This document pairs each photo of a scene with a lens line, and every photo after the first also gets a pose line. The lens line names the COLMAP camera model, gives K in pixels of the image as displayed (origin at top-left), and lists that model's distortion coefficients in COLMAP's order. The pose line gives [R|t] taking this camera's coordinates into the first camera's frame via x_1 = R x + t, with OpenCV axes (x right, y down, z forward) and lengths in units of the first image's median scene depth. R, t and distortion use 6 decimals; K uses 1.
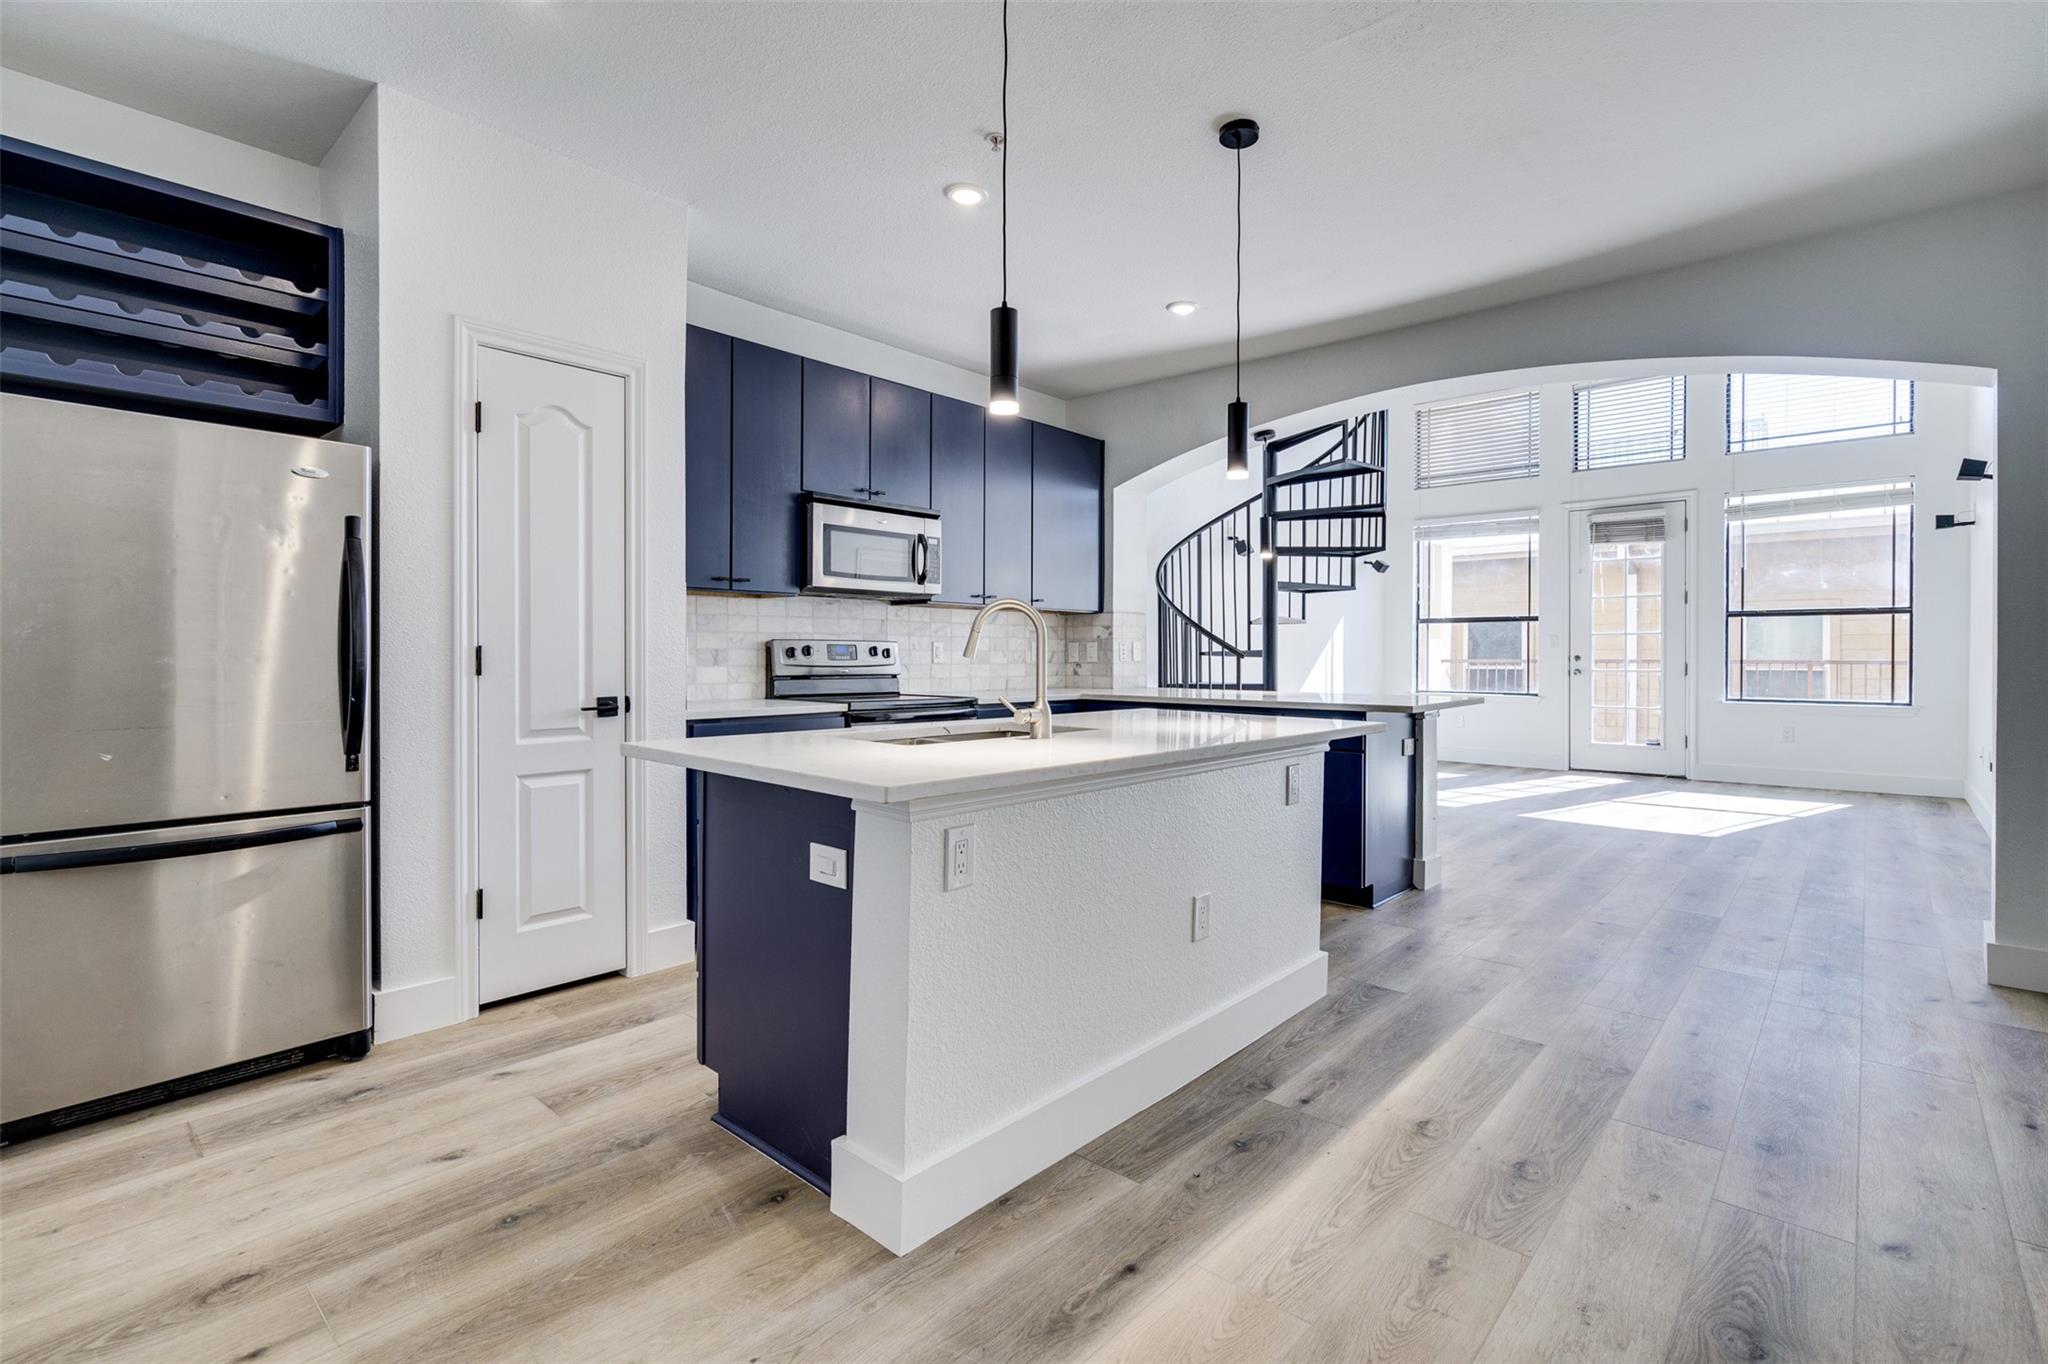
lens RADIAL K [[938.0, 0, 1043.7], [0, 938.0, 660.9], [0, 0, 1]] dist [-0.004167, 0.003303]
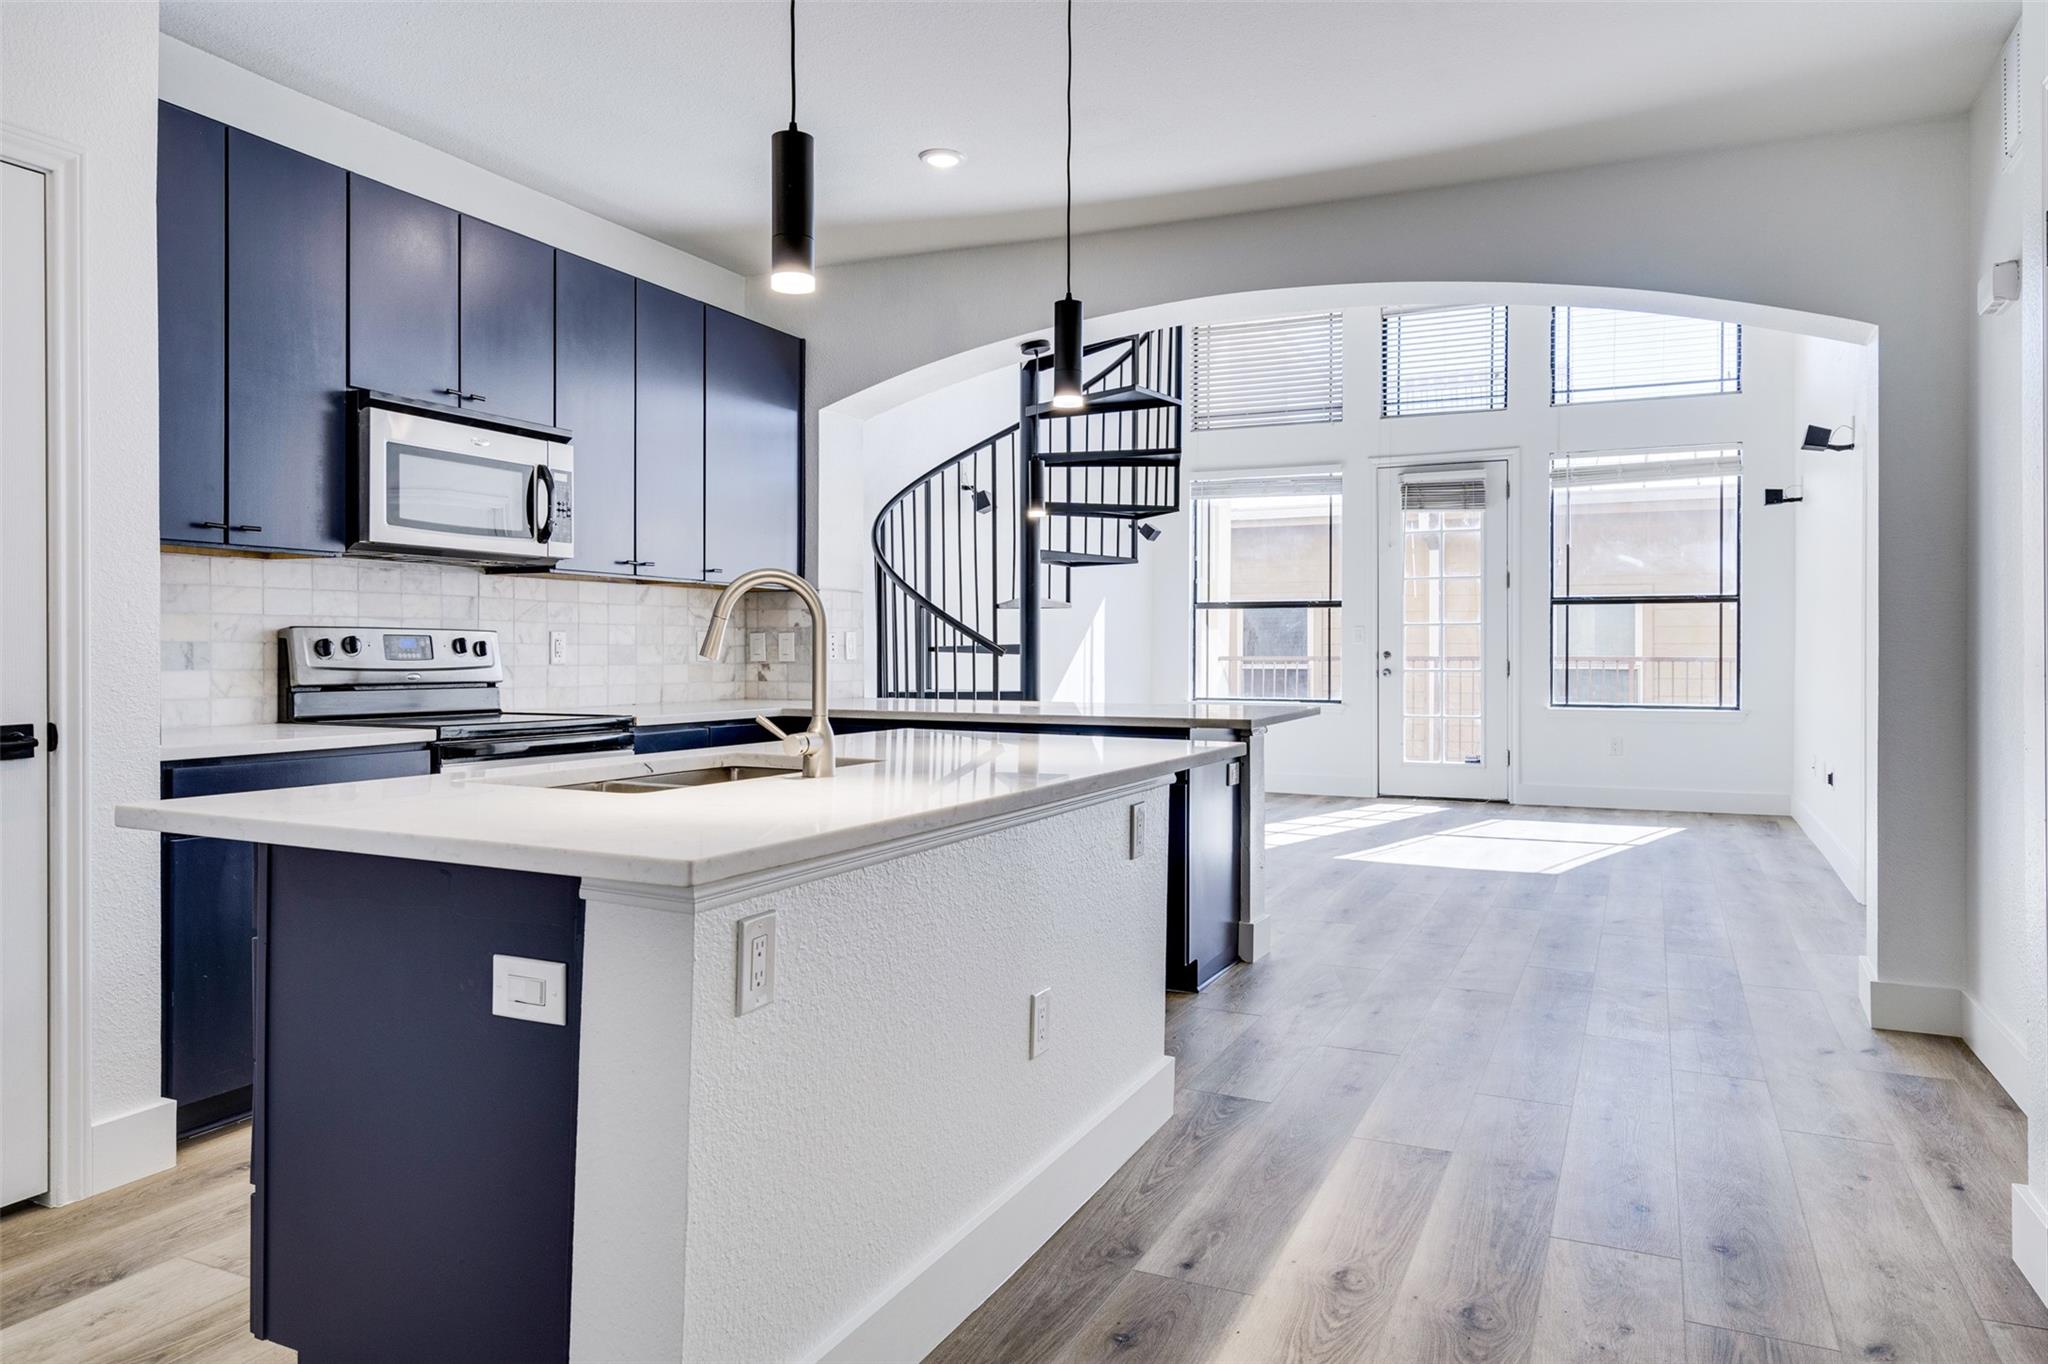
lens RADIAL K [[1330.8, 0, 1033.8], [0, 1330.8, 657.2], [0, 0, 1]] dist [0.007959, 0.003536]
pose [[0.958220, -0.001347, 0.286029, -0.063746], [0.001539, 0.999999, -0.000449, -0.001344], [-0.286028, 0.000870, 0.958221, 0.018797]]
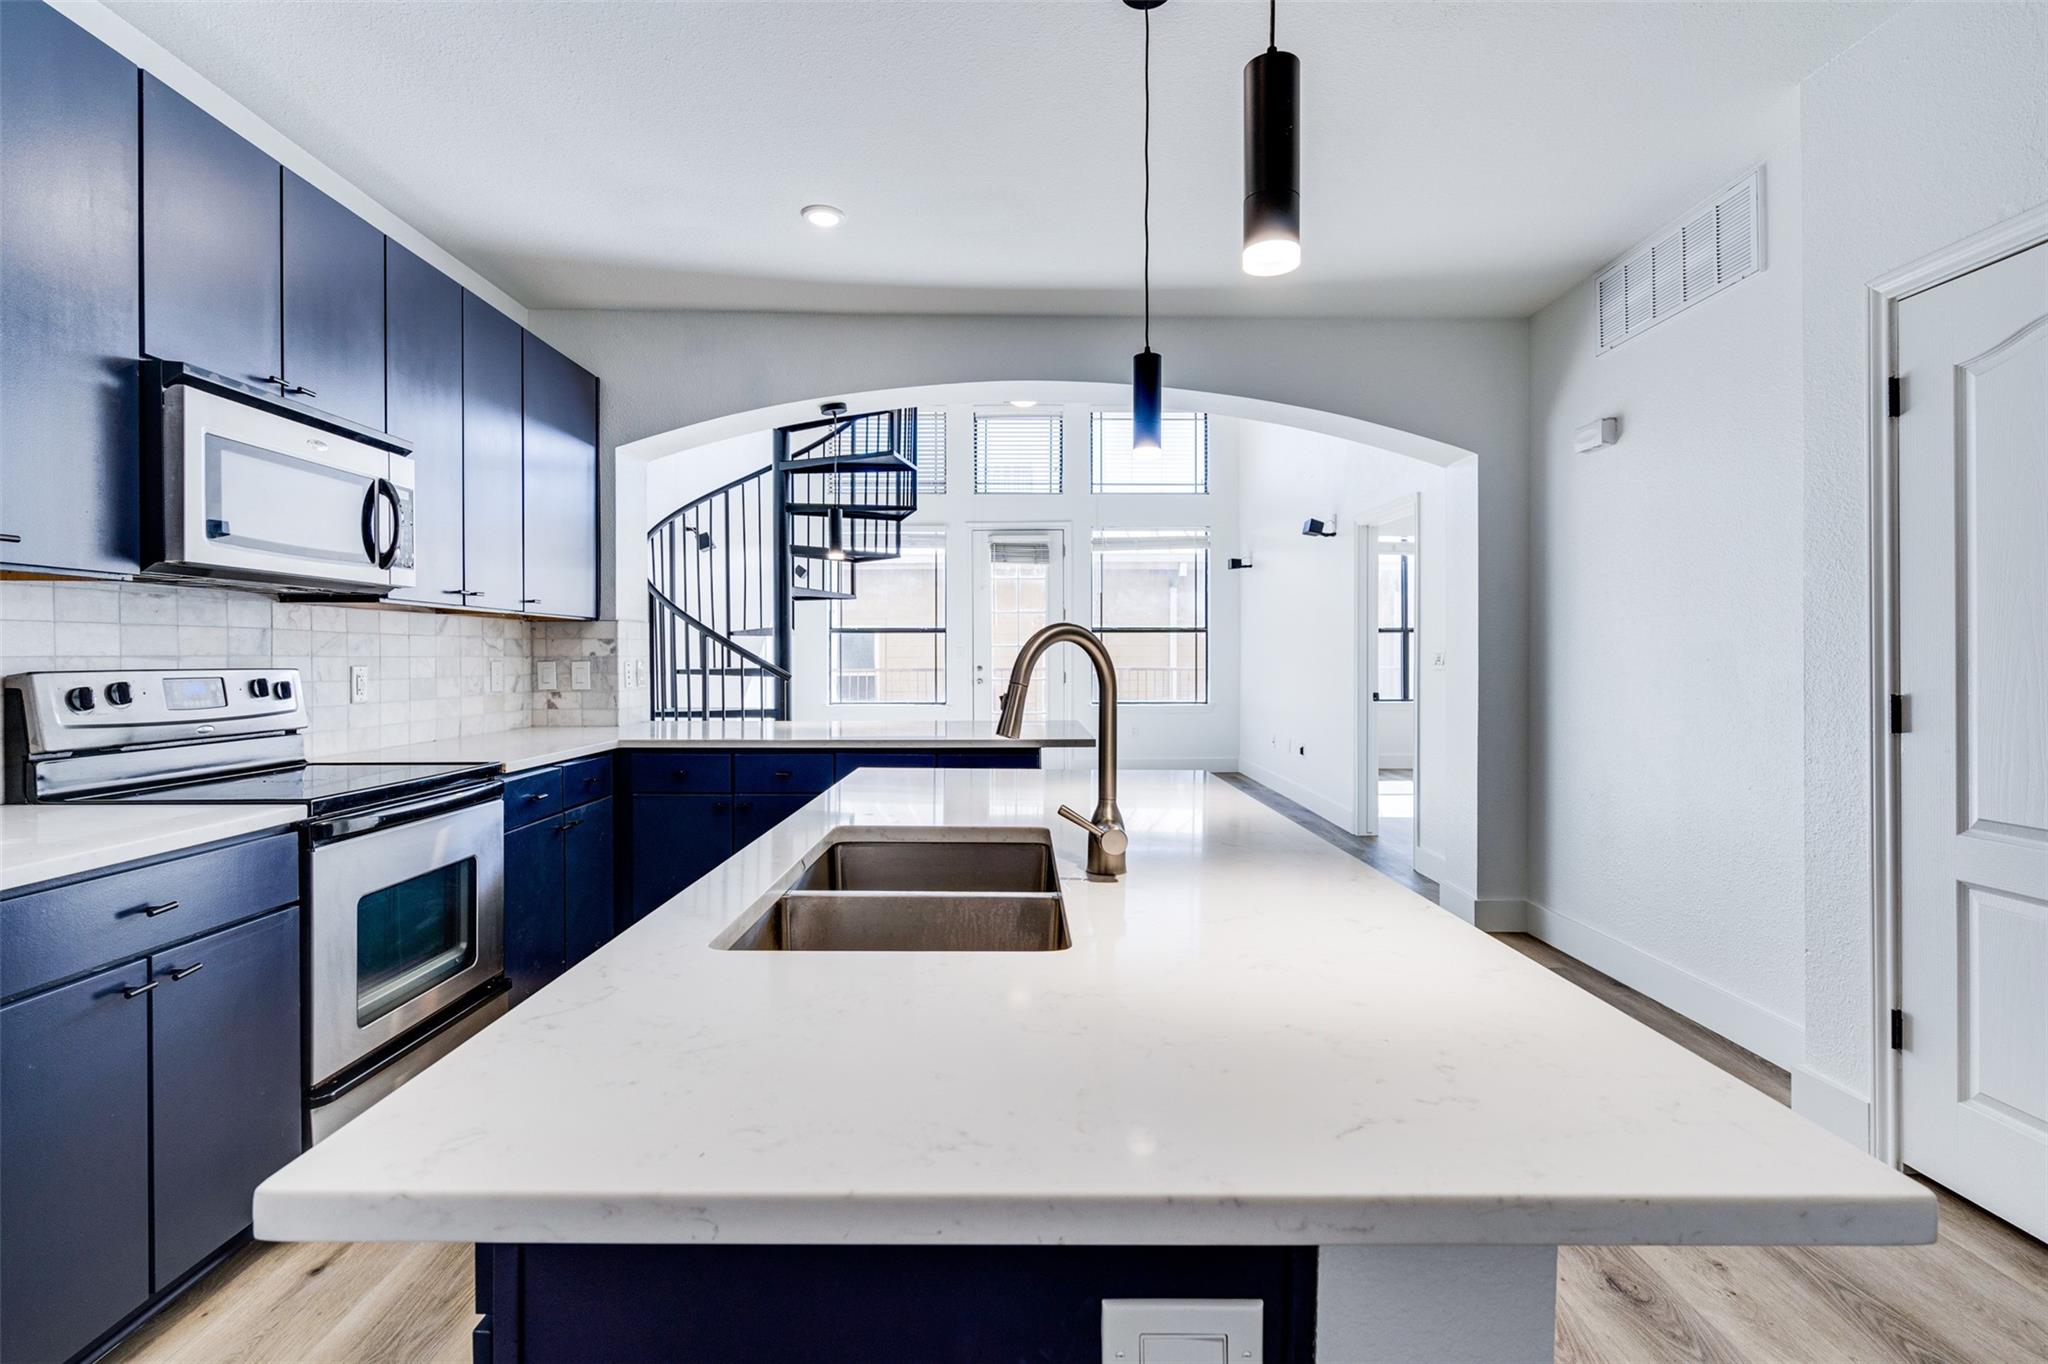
lens RADIAL K [[938.0, 0, 1014.2], [0, 938.0, 666.6], [0, 0, 1]] dist [-0.004167, 0.003303]
pose [[0.745381, -0.010767, 0.666552, -0.207864], [0.007403, 0.999942, 0.007873, -0.022566], [-0.666598, -0.000934, 0.745417, 0.304200]]
